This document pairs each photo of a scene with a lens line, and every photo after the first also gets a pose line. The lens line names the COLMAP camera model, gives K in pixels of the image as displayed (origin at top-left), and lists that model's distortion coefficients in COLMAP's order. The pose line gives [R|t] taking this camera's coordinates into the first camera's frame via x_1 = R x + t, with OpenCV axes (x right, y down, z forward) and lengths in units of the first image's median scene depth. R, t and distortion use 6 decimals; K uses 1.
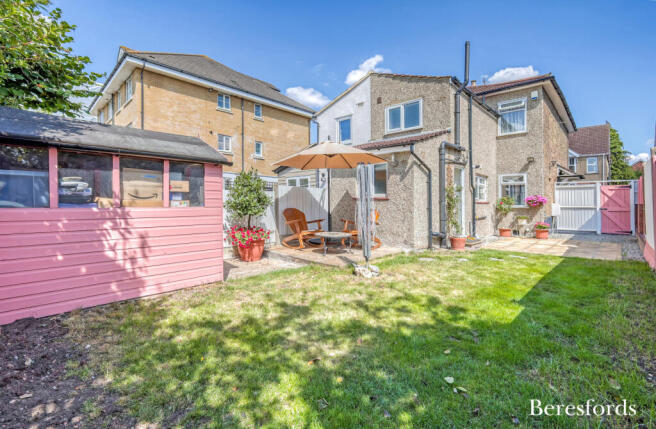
lens RADIAL K [[287.1, 0, 329.3], [0, 287.1, 204.8], [0, 0, 1]] dist [-0.000567, -0.000042]
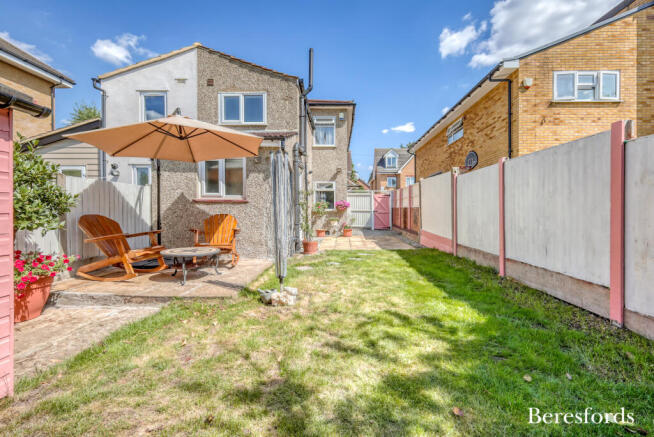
lens RADIAL K [[286.6, 0, 328.0], [0, 286.6, 209.6], [0, 0, 1]] dist [0.000817, -0.000098]
pose [[0.742805, -0.004828, 0.669491, -0.143578], [0.004193, 0.999988, 0.002560, 0.001461], [-0.669495, 0.000906, 0.742816, 0.183072]]
